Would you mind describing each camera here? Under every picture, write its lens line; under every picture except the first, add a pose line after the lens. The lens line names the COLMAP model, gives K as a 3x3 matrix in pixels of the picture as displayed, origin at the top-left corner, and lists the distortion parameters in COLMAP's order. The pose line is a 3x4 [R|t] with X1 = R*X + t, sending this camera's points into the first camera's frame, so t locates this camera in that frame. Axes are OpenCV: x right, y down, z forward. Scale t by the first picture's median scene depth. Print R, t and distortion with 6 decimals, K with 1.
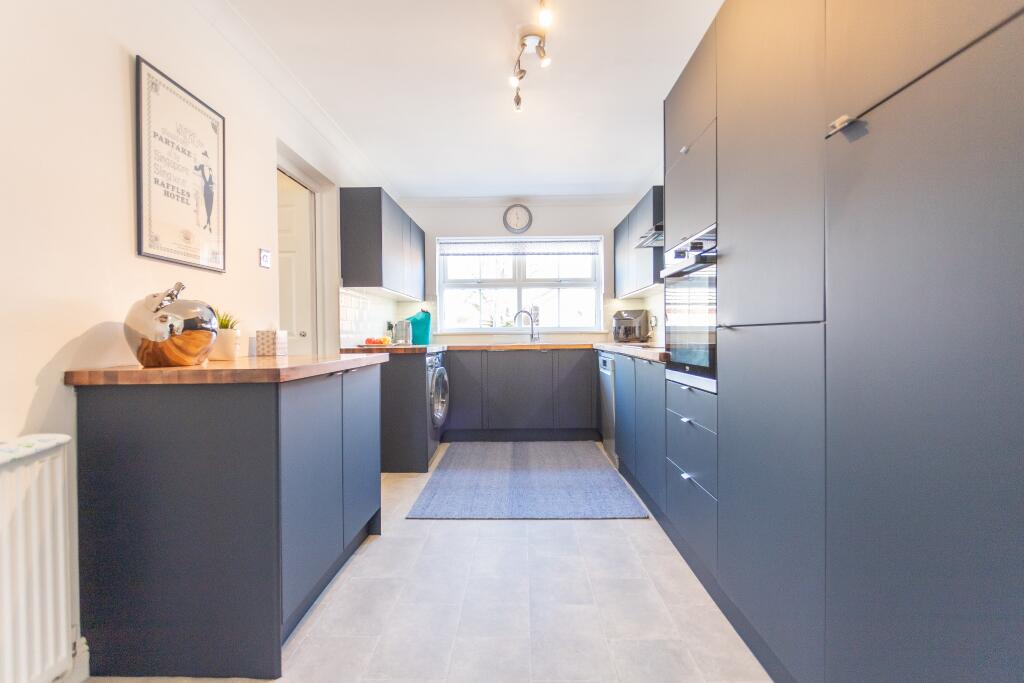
lens RADIAL K [[488.0, 0, 512.1], [0, 488.0, 341.0], [0, 0, 1]] dist [0.002652, 0.000414]
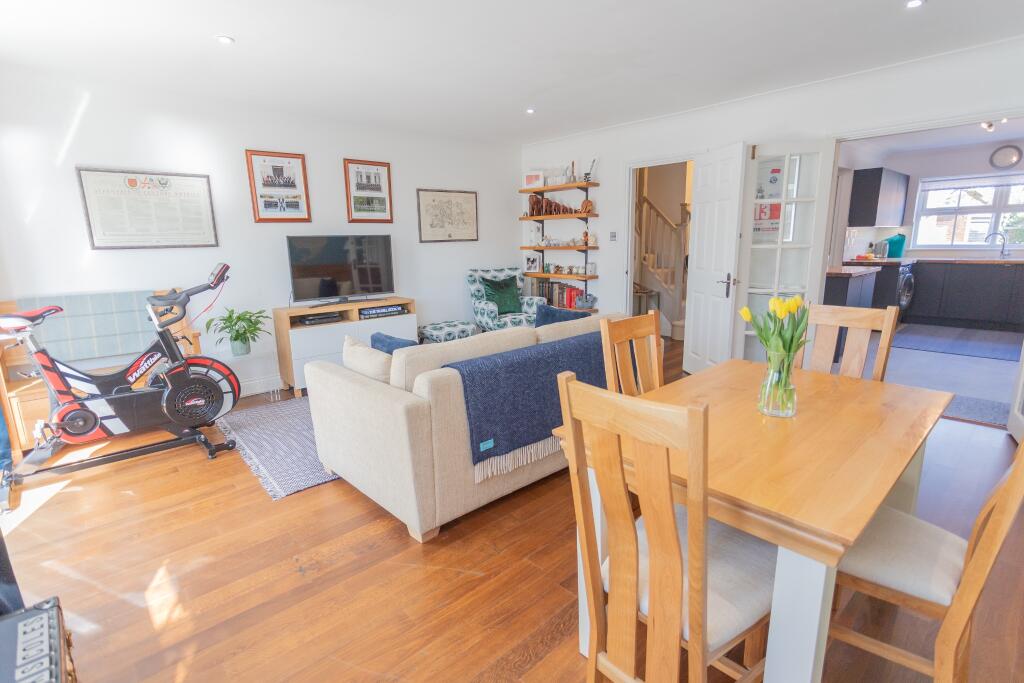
lens RADIAL K [[488.0, 0, 512.2], [0, 488.0, 345.9], [0, 0, 1]] dist [0.002652, 0.000414]
pose [[0.686491, 0.148114, -0.711894, 0.110495], [0.005908, 0.977866, 0.209148, -0.047512], [0.727115, -0.147784, 0.670421, -0.859290]]
